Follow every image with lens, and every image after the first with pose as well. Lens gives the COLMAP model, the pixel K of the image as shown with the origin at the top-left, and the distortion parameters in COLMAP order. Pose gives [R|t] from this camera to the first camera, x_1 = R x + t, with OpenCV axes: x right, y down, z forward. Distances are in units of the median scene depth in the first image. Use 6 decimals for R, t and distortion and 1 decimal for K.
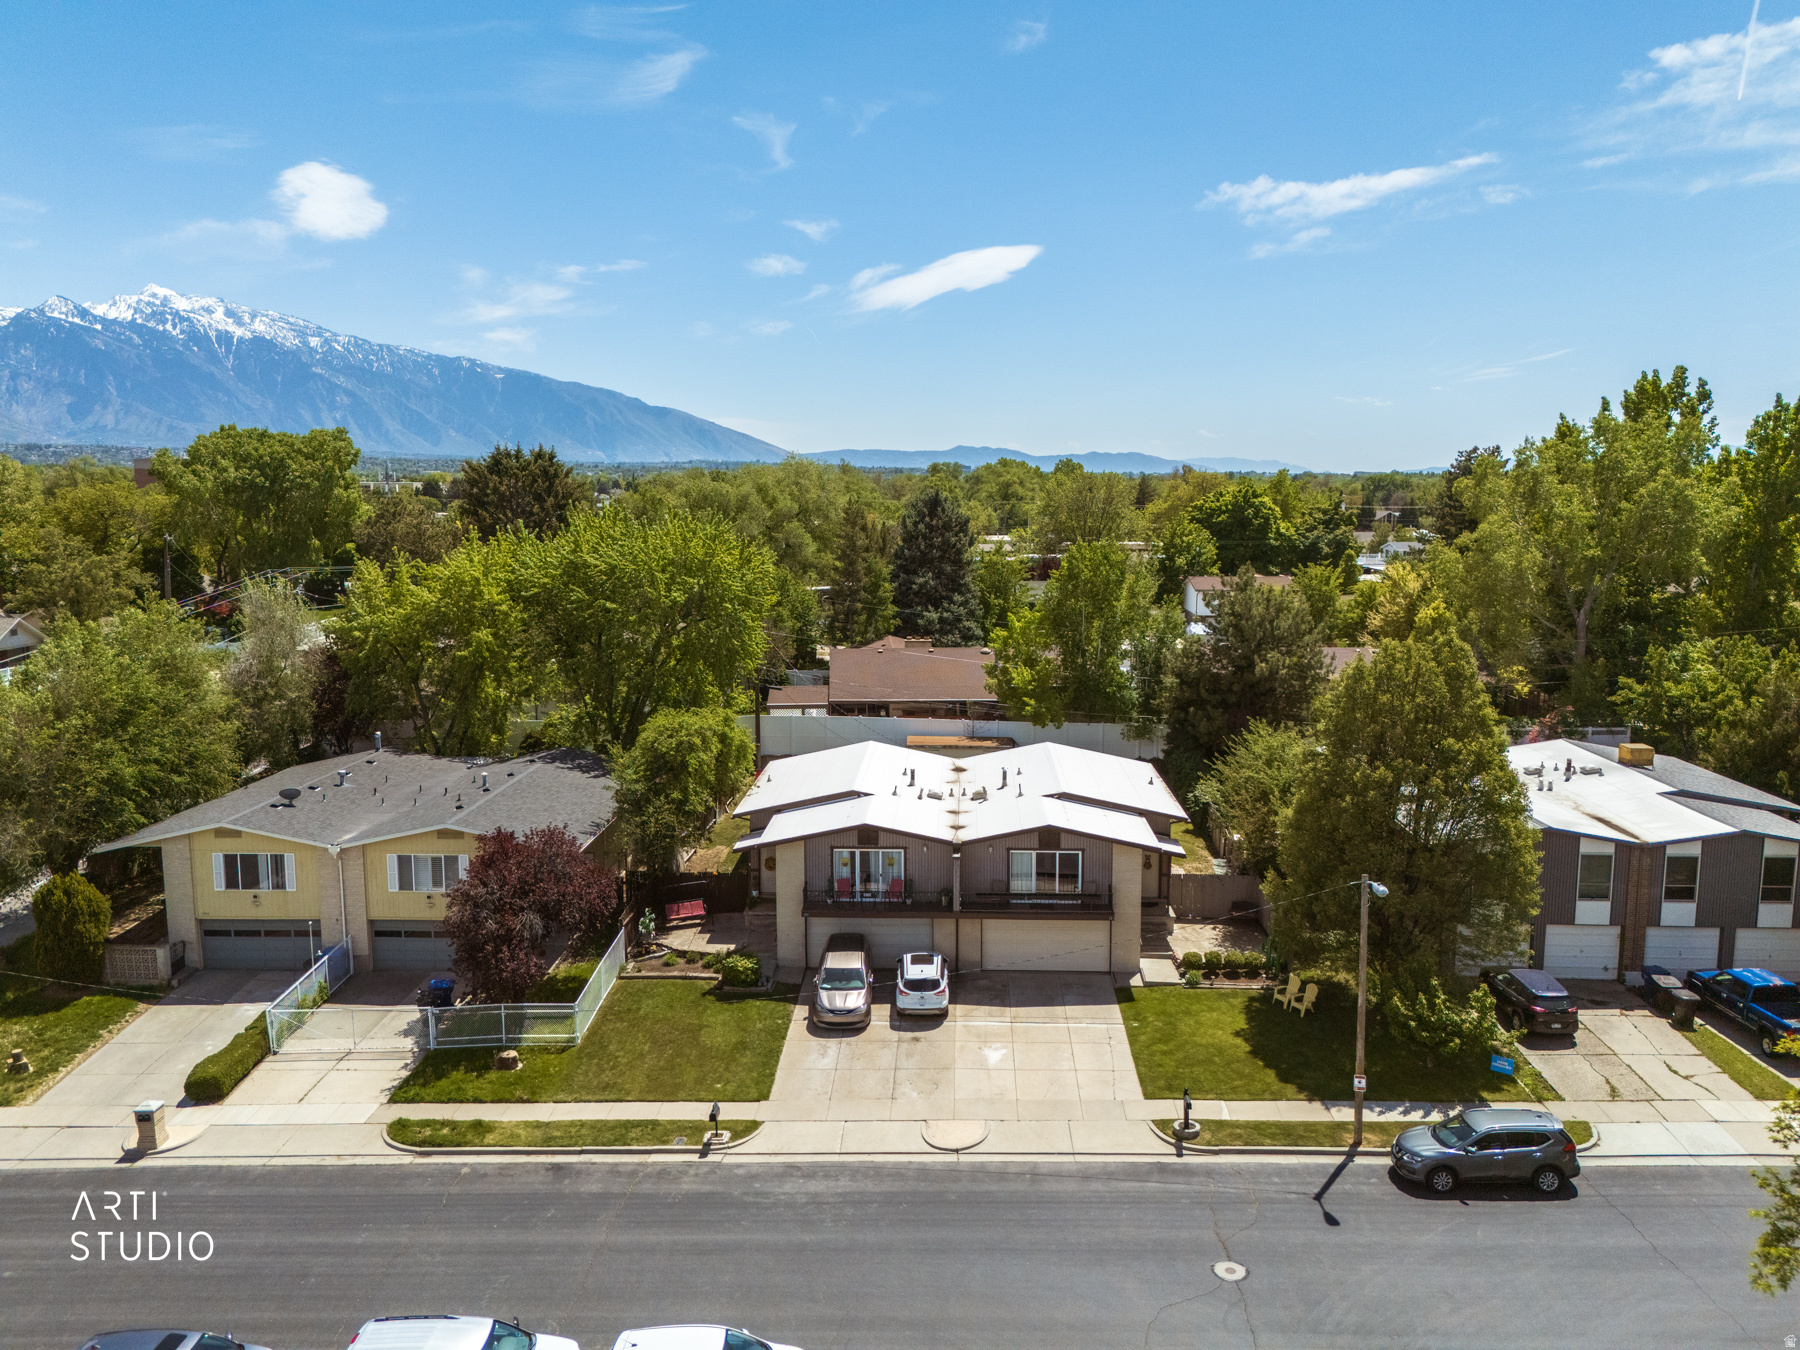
lens RADIAL K [[1325.7, 0, 906.3], [0, 1325.7, 672.8], [0, 0, 1]] dist [0.068556, -0.060918]
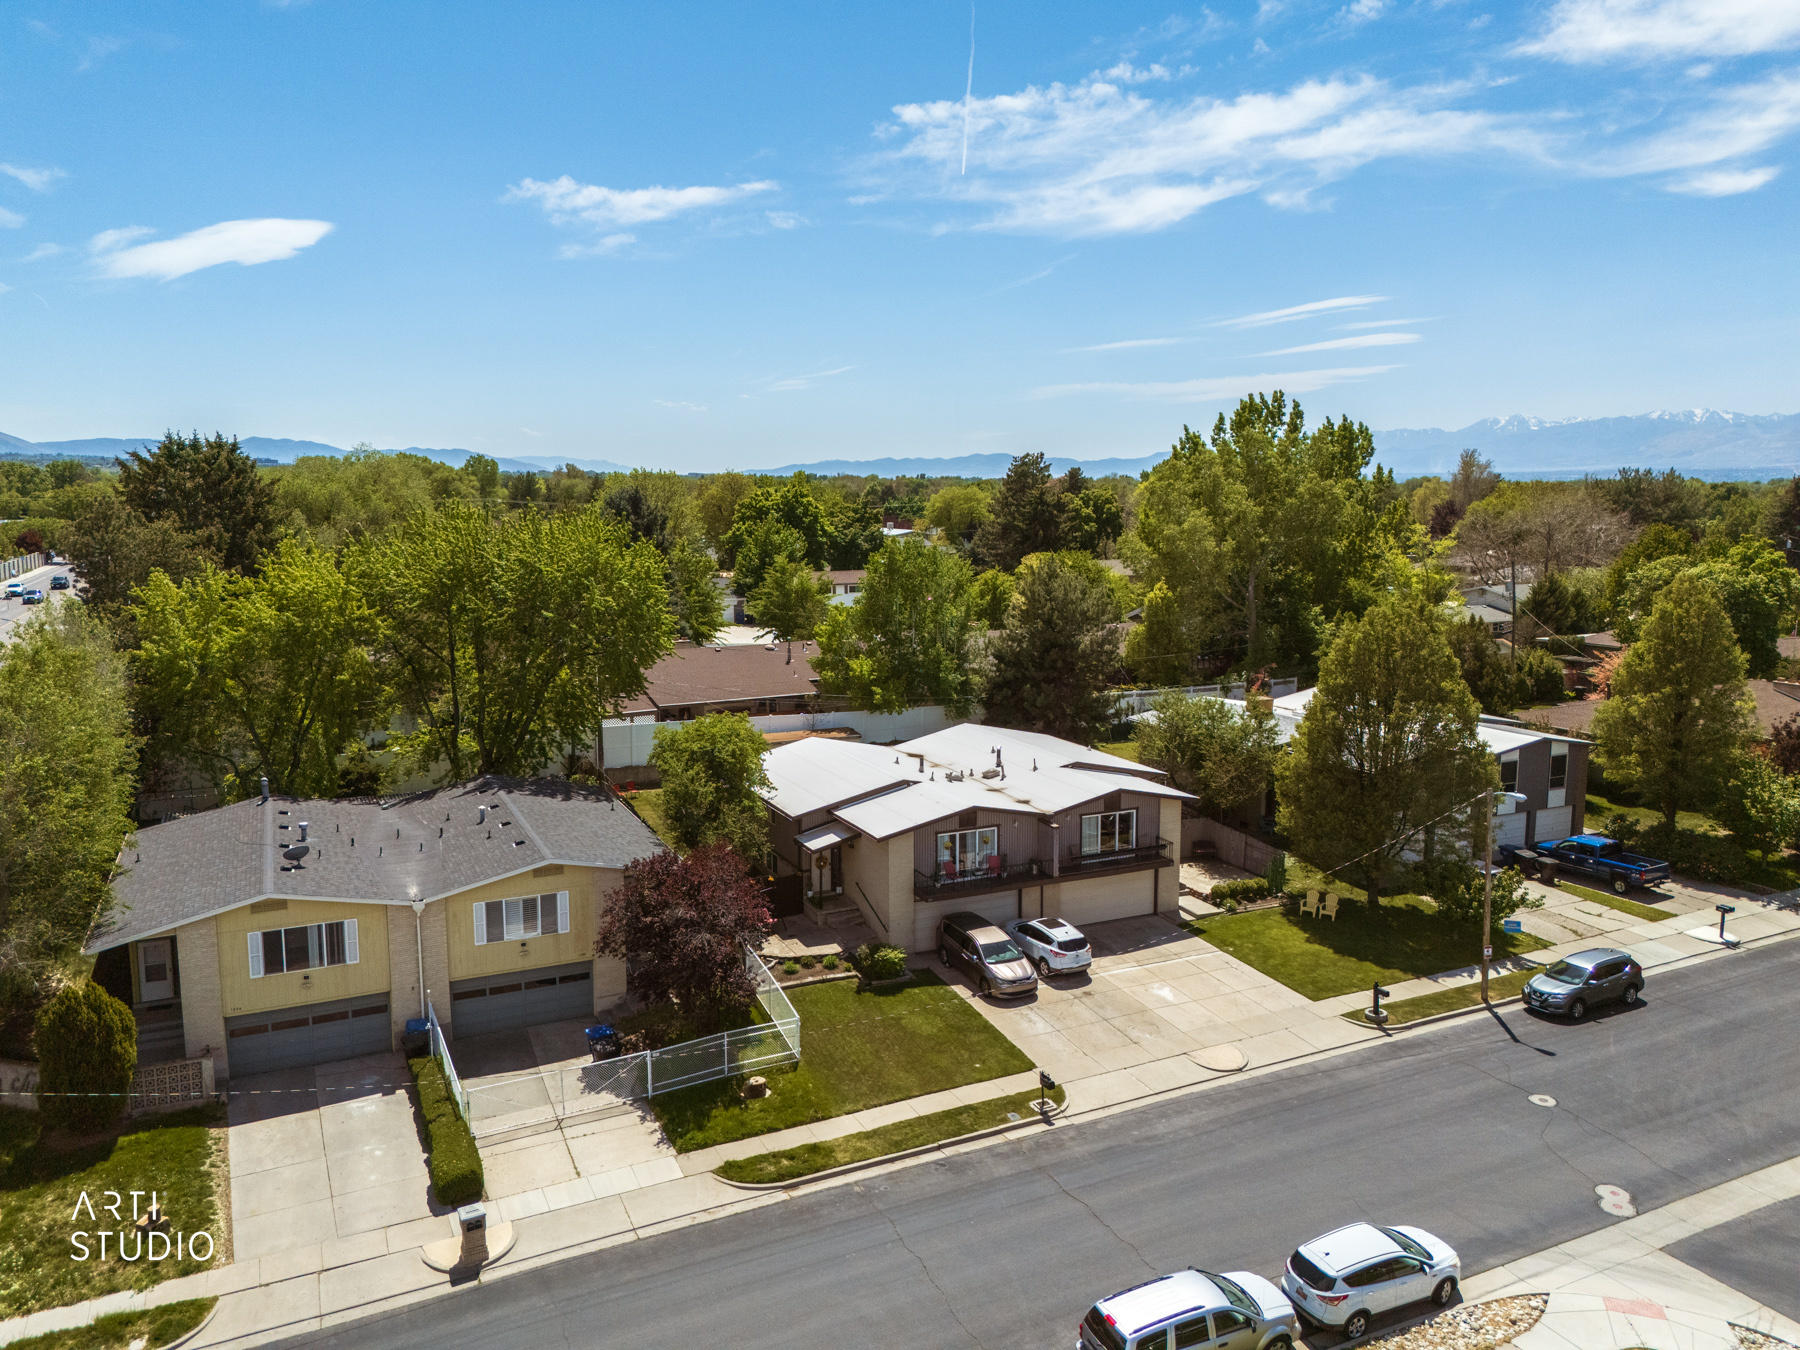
lens RADIAL K [[1325.7, 0, 906.3], [0, 1325.7, 672.8], [0, 0, 1]] dist [0.068556, -0.060918]
pose [[0.883687, -0.064543, 0.463607, -0.570033], [0.064465, 0.997791, 0.016035, -0.011812], [-0.463618, 0.015716, 0.885896, 0.095949]]
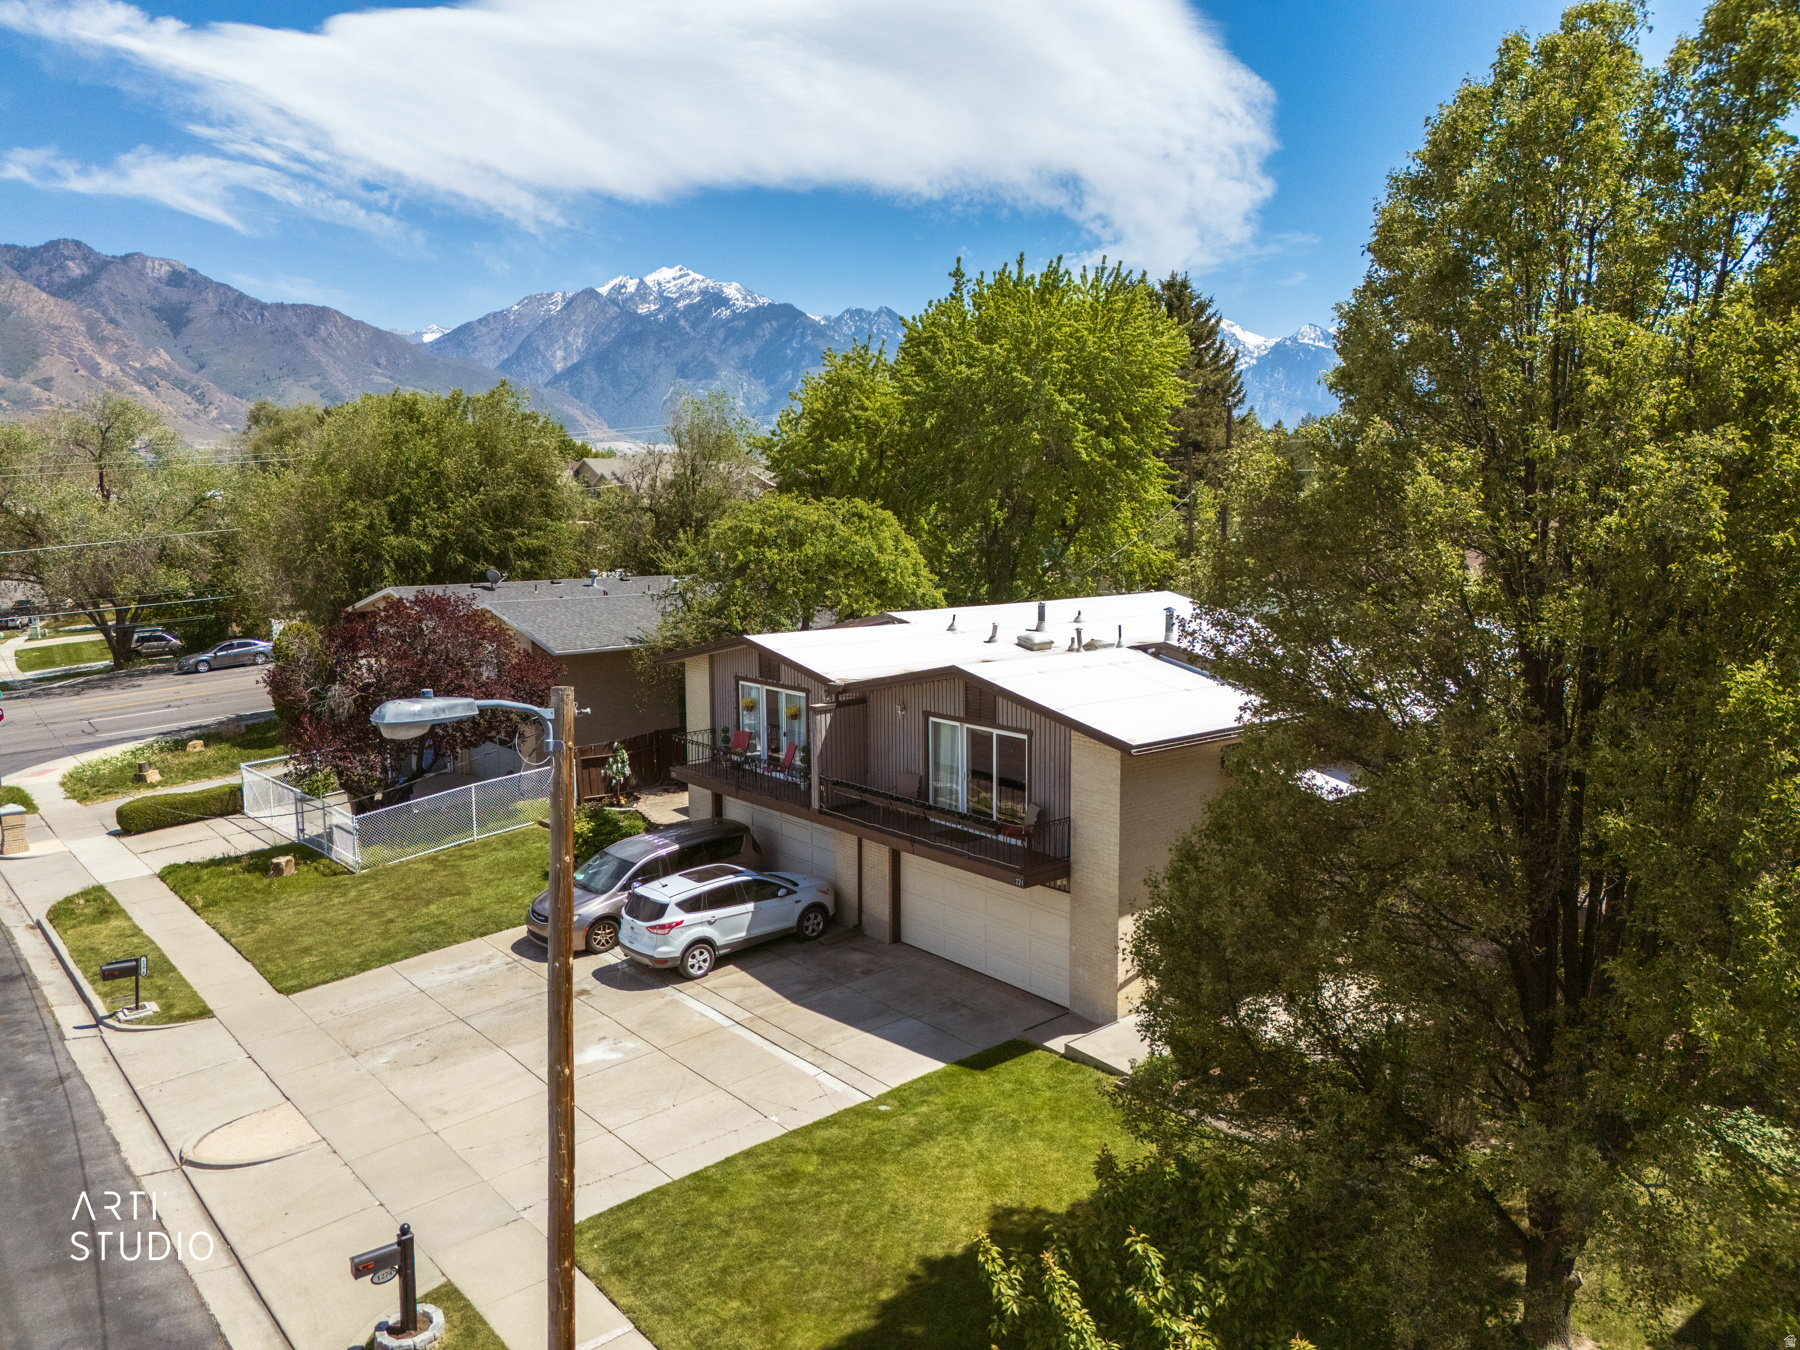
lens RADIAL K [[1325.7, 0, 906.3], [0, 1325.7, 672.8], [0, 0, 1]] dist [0.068556, -0.060918]
pose [[0.670486, 0.098915, -0.735299, 0.456472], [-0.100698, 0.994034, 0.041899, 0.100427], [0.735057, 0.045951, 0.676447, 0.673842]]
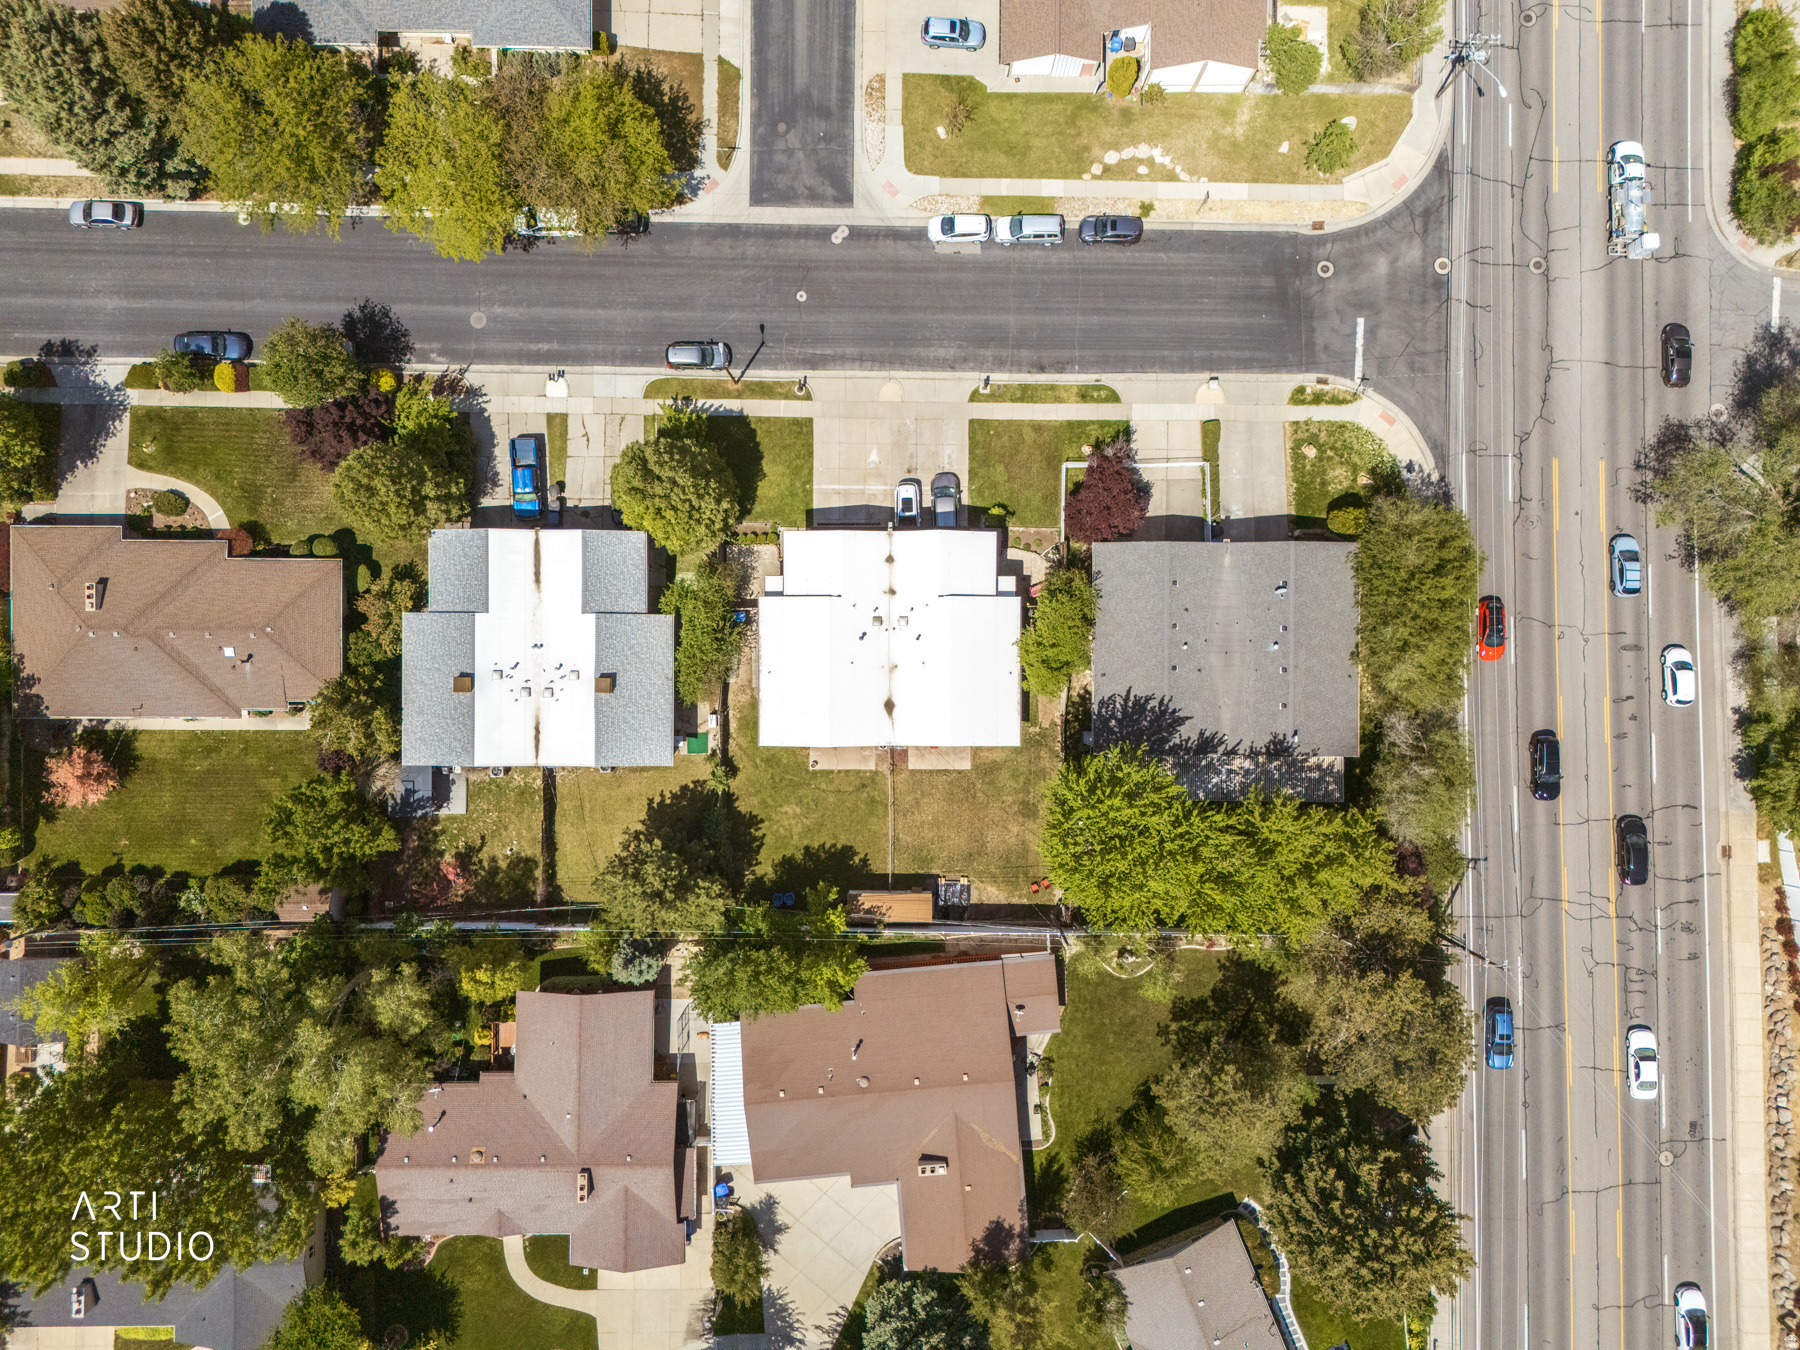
lens RADIAL K [[1325.7, 0, 906.3], [0, 1325.7, 672.8], [0, 0, 1]] dist [0.068556, -0.060918]
pose [[-0.999111, 0.042099, 0.002326, 0.019307], [-0.003969, -0.148821, 0.988856, -1.812894], [0.041976, 0.987968, 0.148856, 0.938396]]
